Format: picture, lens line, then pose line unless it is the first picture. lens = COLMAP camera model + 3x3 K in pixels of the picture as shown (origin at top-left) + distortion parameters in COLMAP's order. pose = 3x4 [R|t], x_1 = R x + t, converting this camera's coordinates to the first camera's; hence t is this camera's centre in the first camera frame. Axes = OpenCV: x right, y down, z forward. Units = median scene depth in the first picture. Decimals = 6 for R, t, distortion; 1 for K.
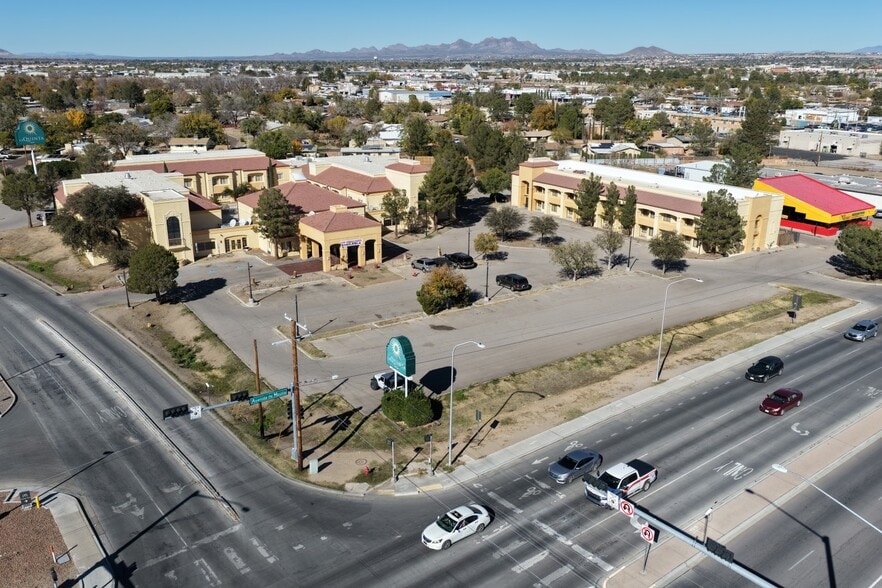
lens RADIAL K [[734.7, 0, 441.8], [0, 734.7, 292.8], [0, 0, 1]] dist [-0.014950, 0.038633]
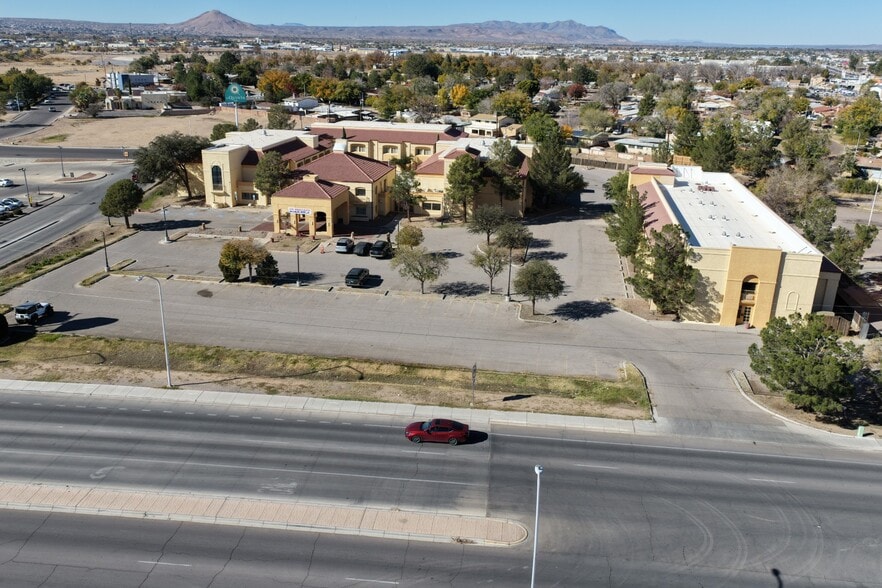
lens RADIAL K [[734.7, 0, 441.0], [0, 734.7, 294.3], [0, 0, 1]] dist [-0.014950, 0.038633]
pose [[0.731153, 0.233766, -0.640913, 0.813186], [-0.222265, 0.969826, 0.100174, -0.115531], [0.644991, 0.069210, 0.761049, 0.383782]]
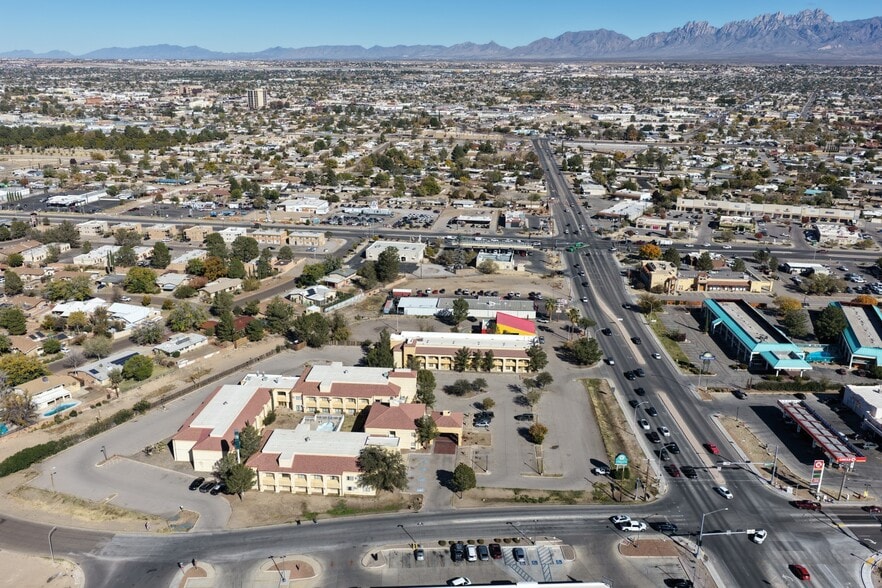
lens RADIAL K [[734.7, 0, 445.1], [0, 734.7, 294.9], [0, 0, 1]] dist [-0.014950, 0.038633]
pose [[0.599278, -0.240596, 0.763531, -1.805064], [0.236220, 0.964447, 0.118502, -0.753694], [-0.764896, 0.109346, 0.634805, -0.324017]]
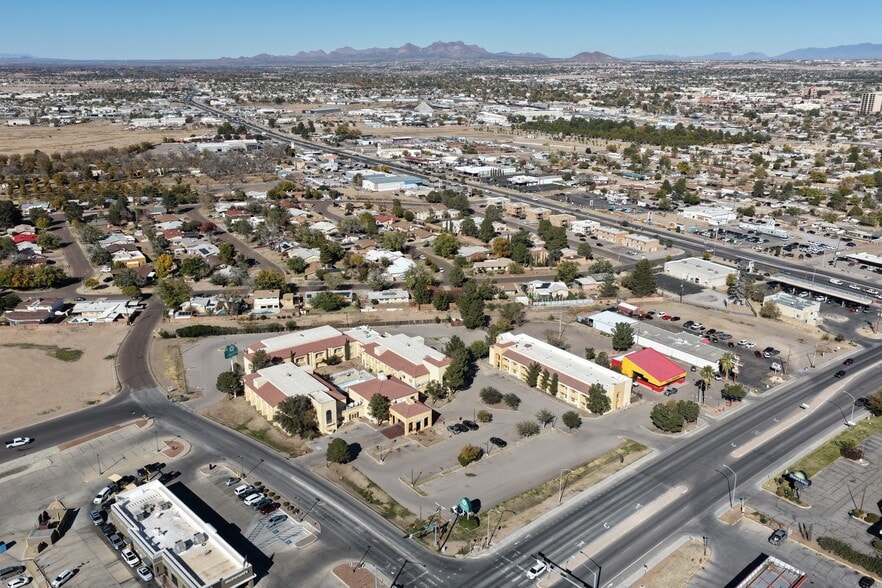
lens RADIAL K [[734.7, 0, 440.3], [0, 734.7, 293.5], [0, 0, 1]] dist [-0.014950, 0.038633]
pose [[0.997825, -0.022661, 0.061895, -0.202147], [0.022587, 0.999743, 0.001904, -0.476216], [-0.061922, -0.000502, 0.998081, -1.167548]]
